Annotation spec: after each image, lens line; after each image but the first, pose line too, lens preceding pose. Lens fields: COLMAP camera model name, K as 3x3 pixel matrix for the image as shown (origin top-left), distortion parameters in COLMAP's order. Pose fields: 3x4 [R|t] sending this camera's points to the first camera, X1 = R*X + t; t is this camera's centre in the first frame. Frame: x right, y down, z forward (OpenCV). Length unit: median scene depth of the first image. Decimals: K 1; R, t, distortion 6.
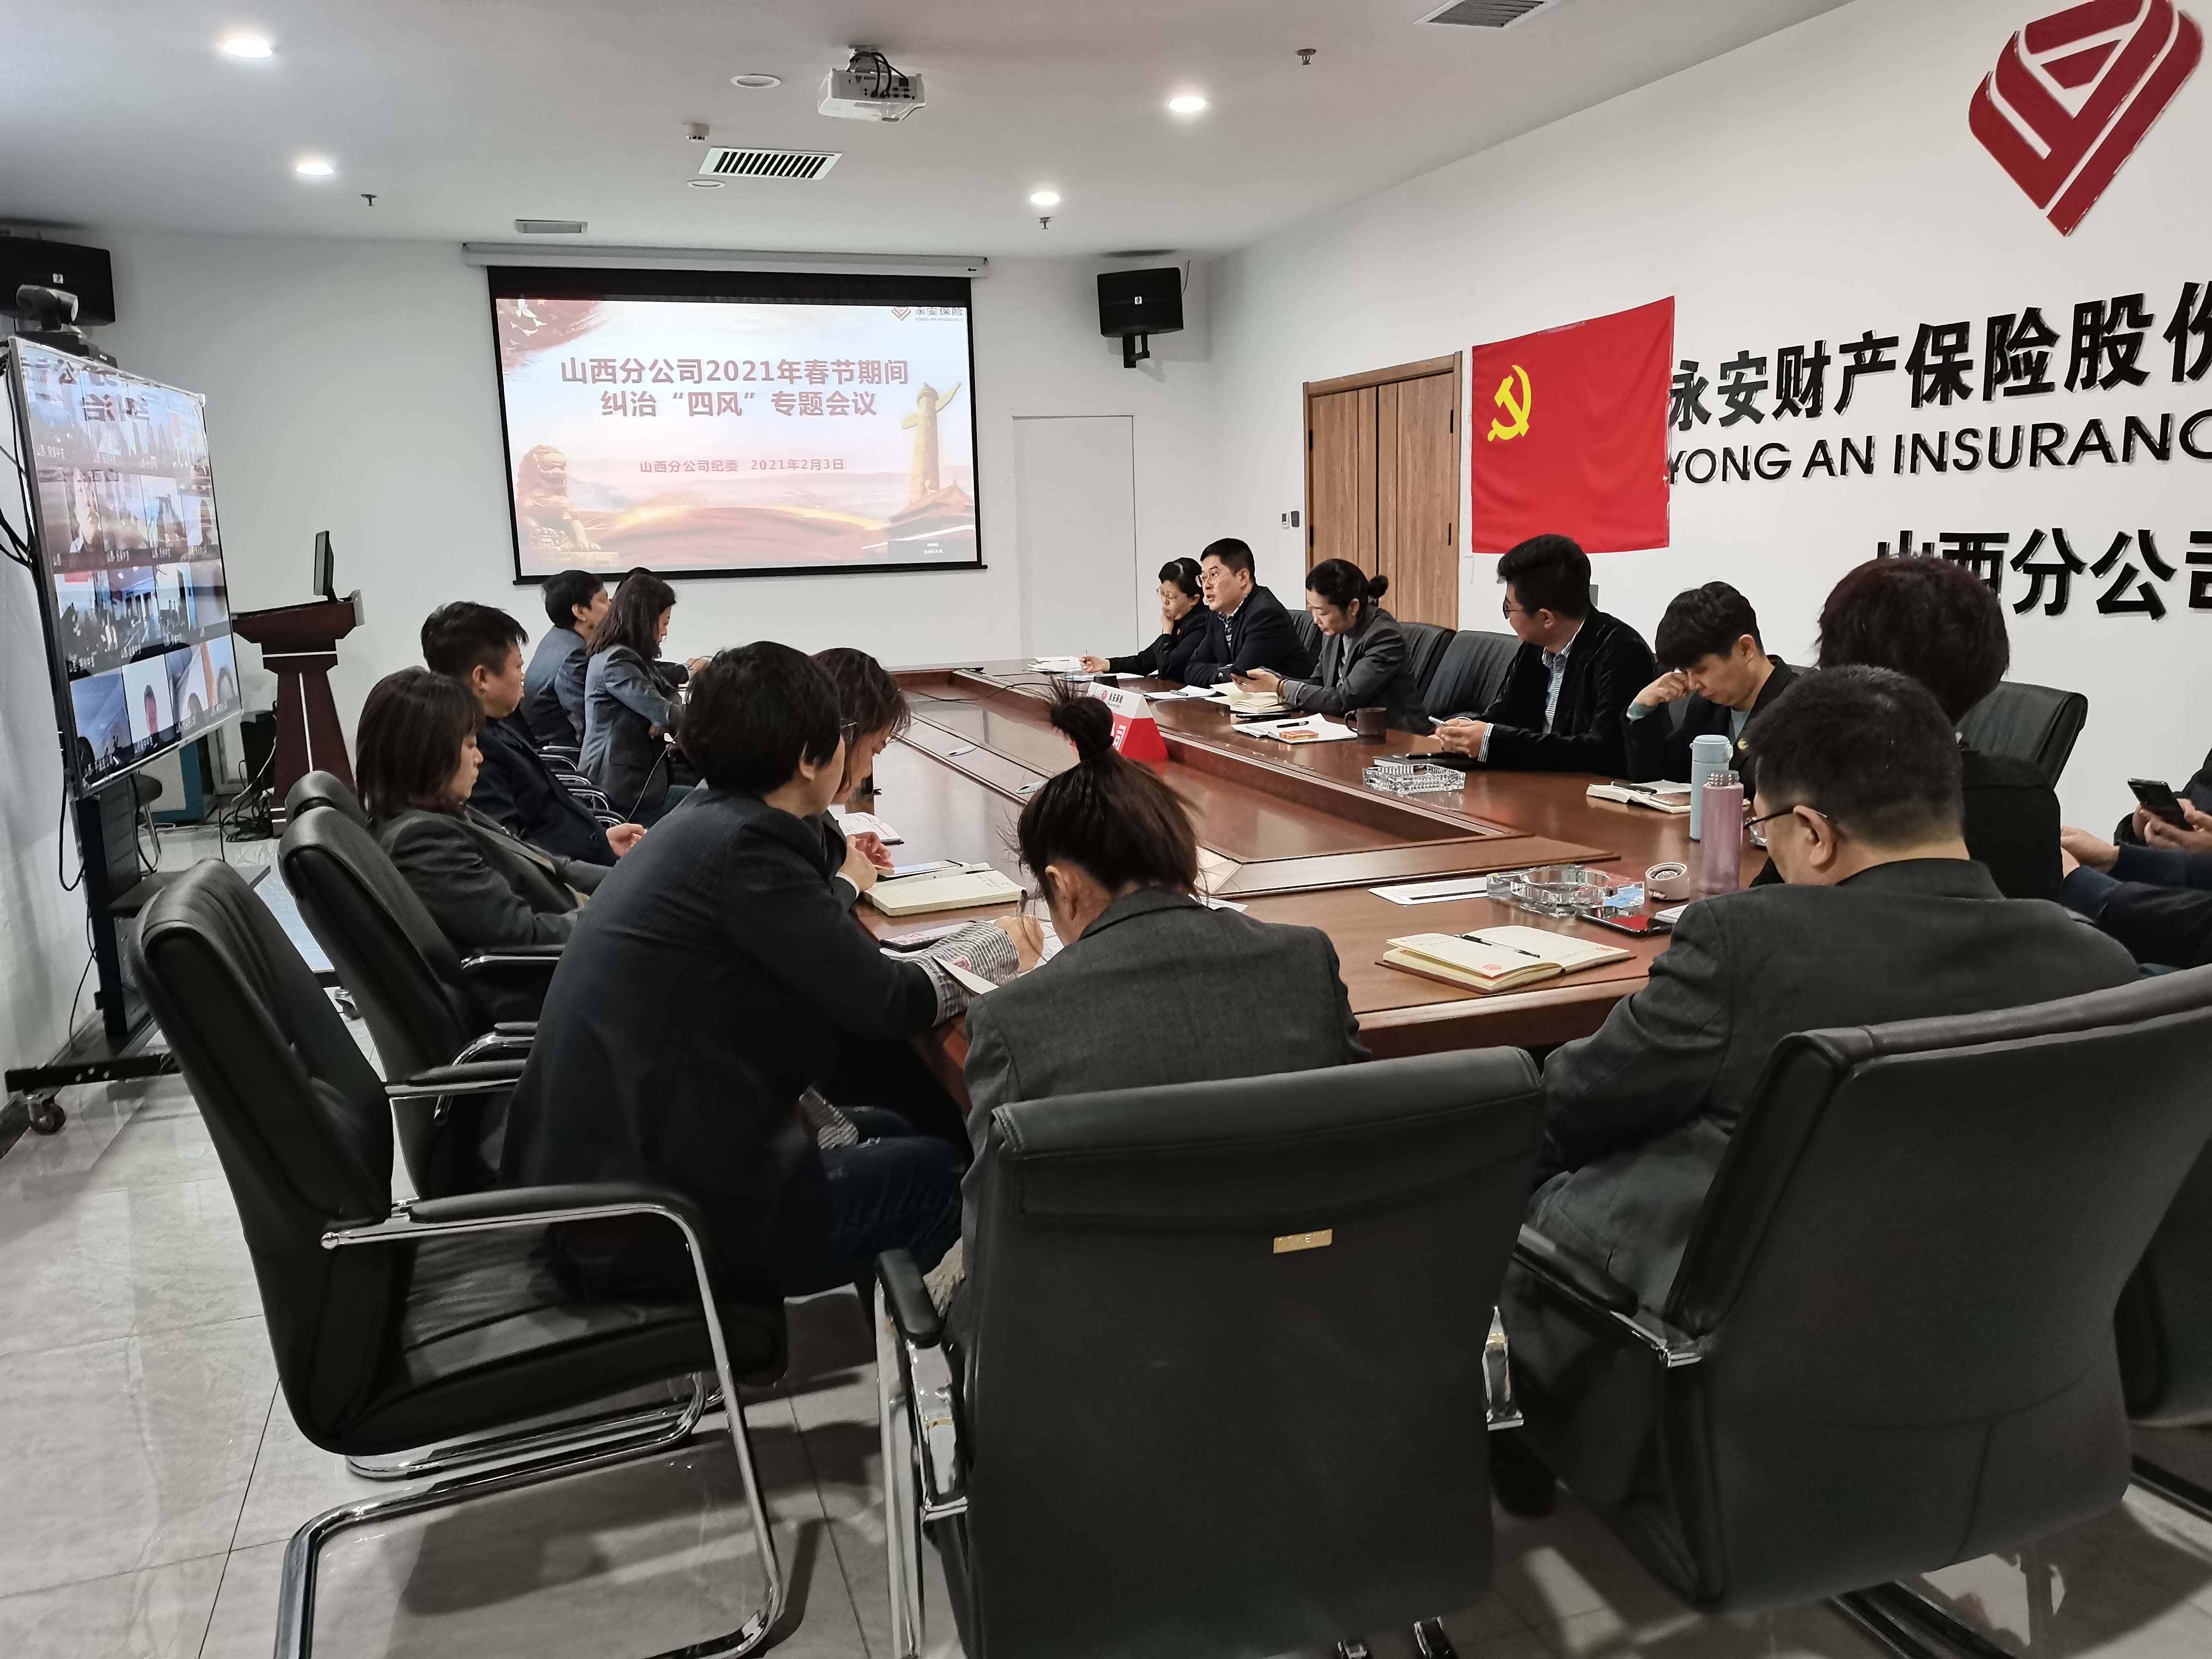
lens RADIAL K [[1680.5, 0, 1106.0], [0, 1680.5, 829.5], [0, 0, 1]] dist [0.135554, -0.102044]
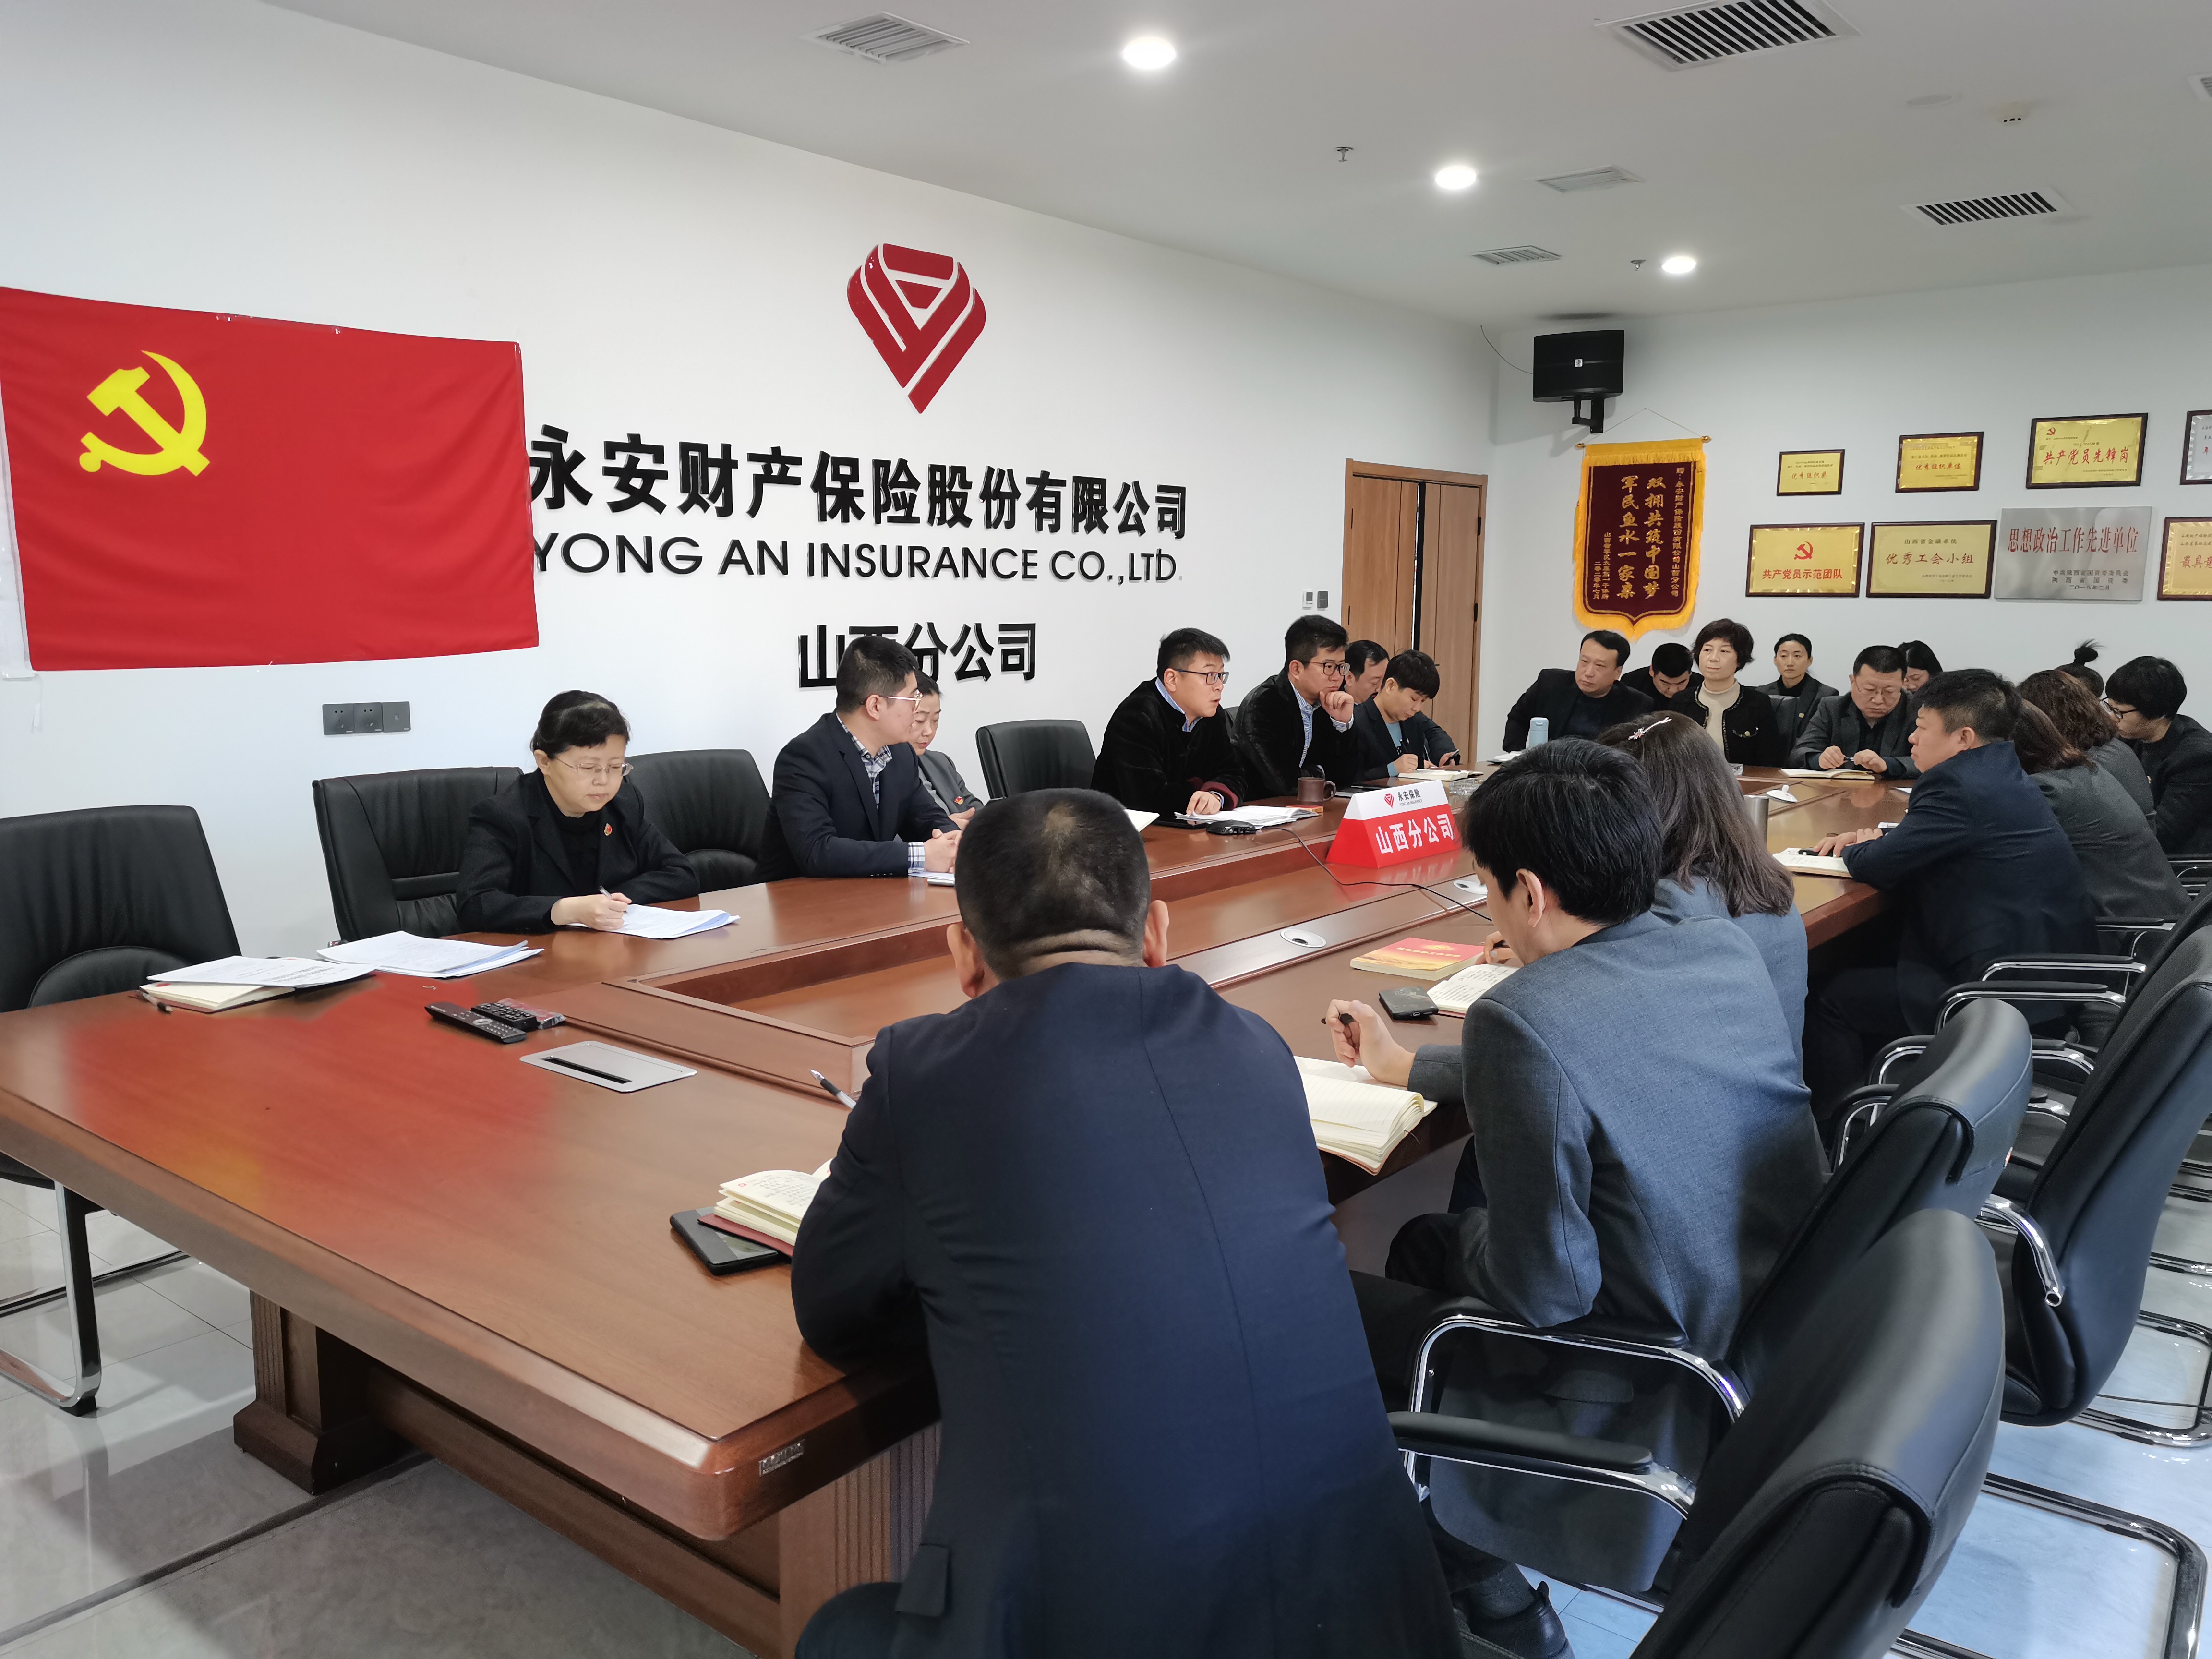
lens RADIAL K [[1680.5, 0, 1106.0], [0, 1680.5, 829.5], [0, 0, 1]] dist [0.135554, -0.102044]
pose [[-0.528110, -0.080831, 0.845320, -0.639402], [0.180159, 0.962133, 0.204554, -0.248873], [-0.829845, 0.260319, -0.493550, 1.497831]]
